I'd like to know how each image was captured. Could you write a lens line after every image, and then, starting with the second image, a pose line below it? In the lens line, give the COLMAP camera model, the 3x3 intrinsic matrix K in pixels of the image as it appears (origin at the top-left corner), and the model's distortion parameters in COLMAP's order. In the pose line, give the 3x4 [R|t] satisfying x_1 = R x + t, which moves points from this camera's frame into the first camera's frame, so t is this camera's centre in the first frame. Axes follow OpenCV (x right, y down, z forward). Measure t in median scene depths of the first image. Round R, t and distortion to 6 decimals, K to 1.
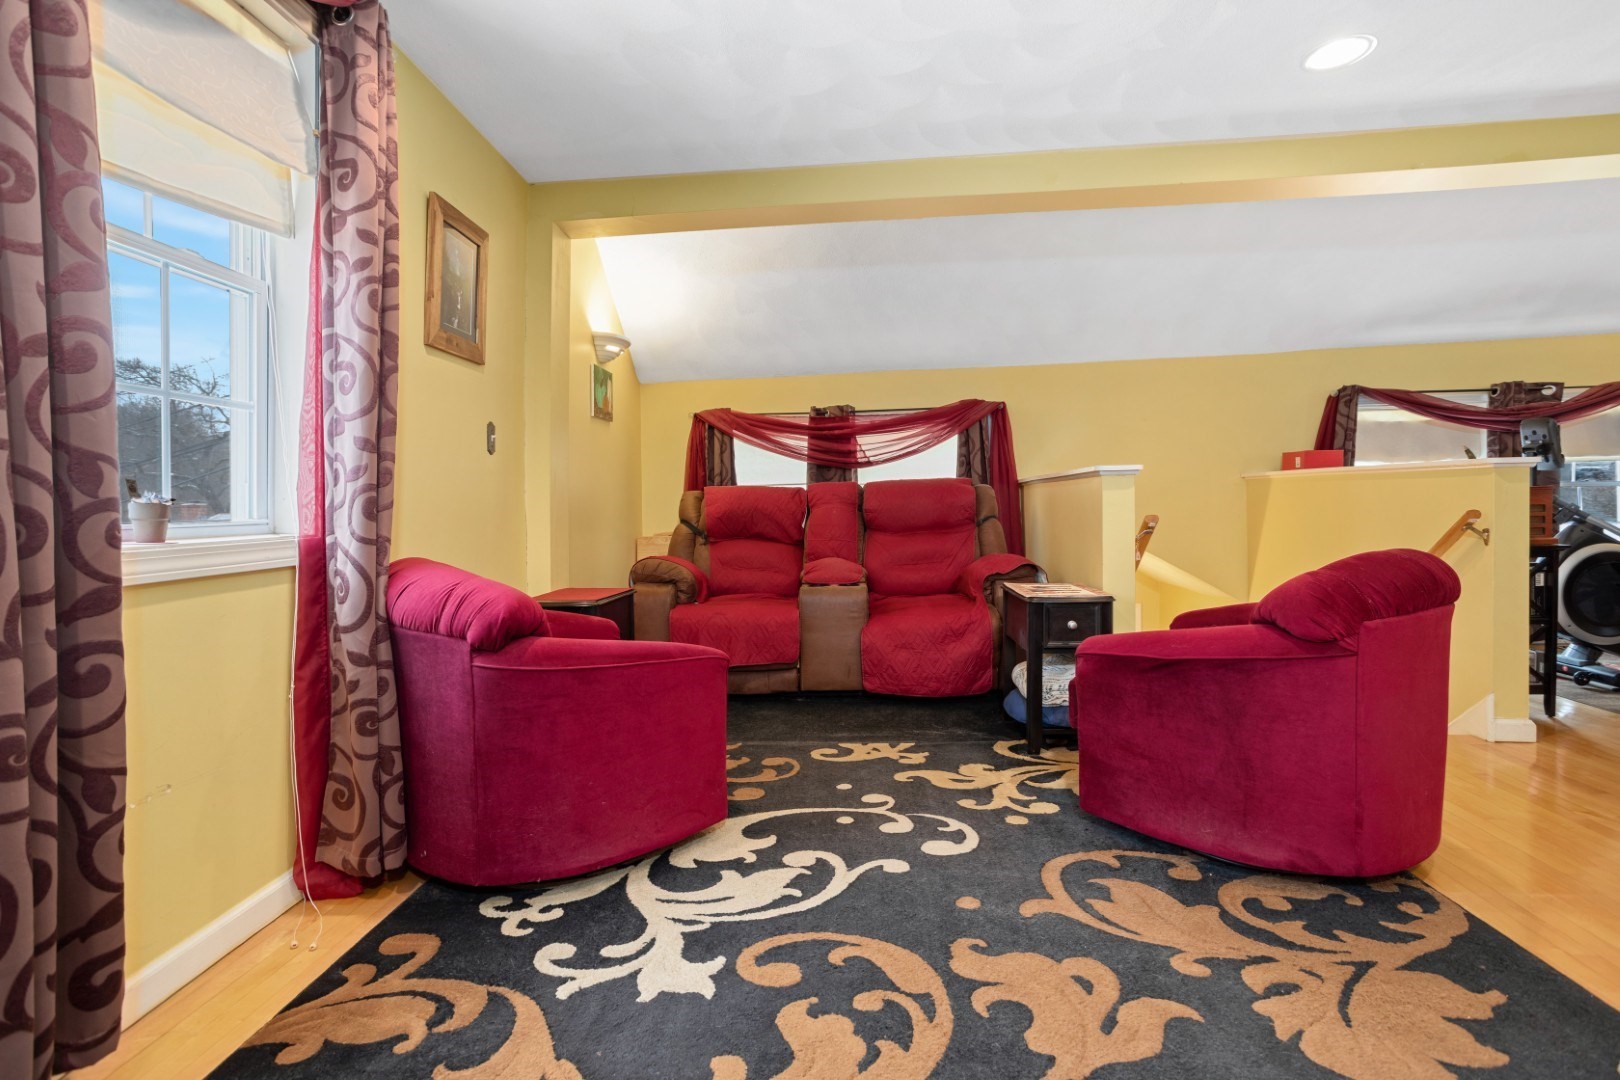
lens RADIAL K [[776.2, 0, 816.1], [0, 776.2, 522.5], [0, 0, 1]] dist [-0.053944, 0.035107]
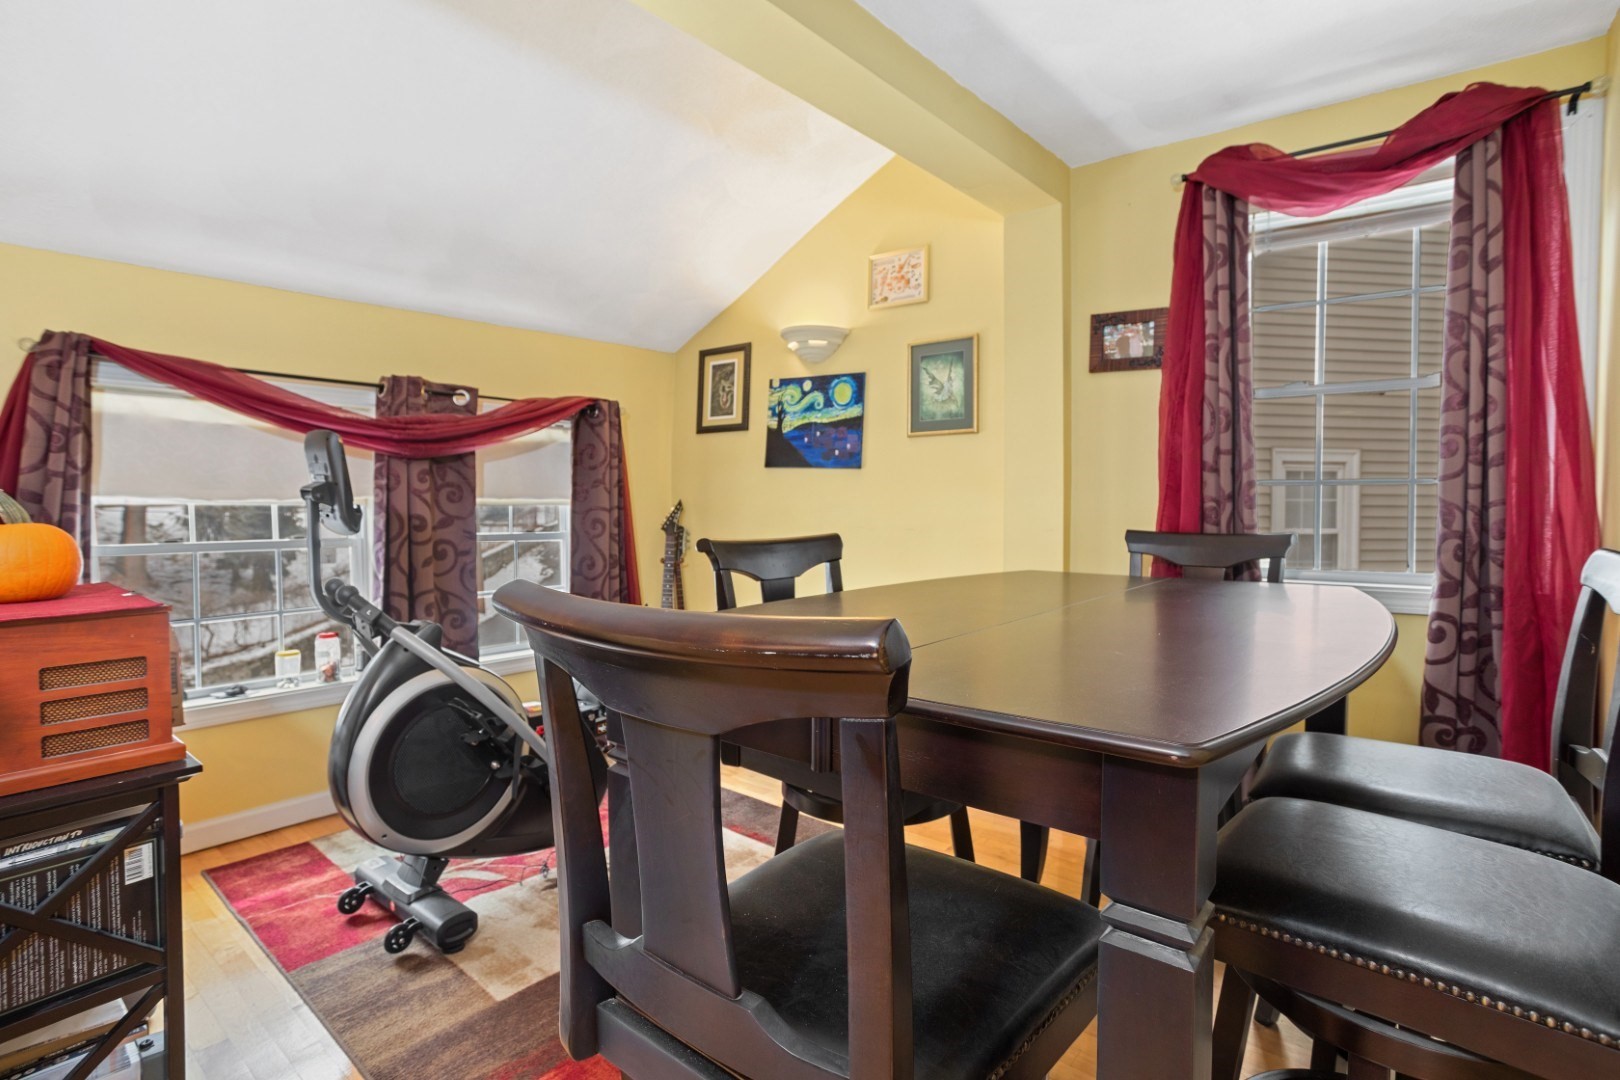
lens RADIAL K [[809.0, 0, 807.4], [0, 809.0, 511.6], [0, 0, 1]] dist [-0.049832, 0.048780]
pose [[0.579288, 0.013472, 0.815011, 1.093618], [0.008393, 0.999712, -0.022490, -0.109850], [-0.815080, 0.019869, 0.579008, 0.680883]]
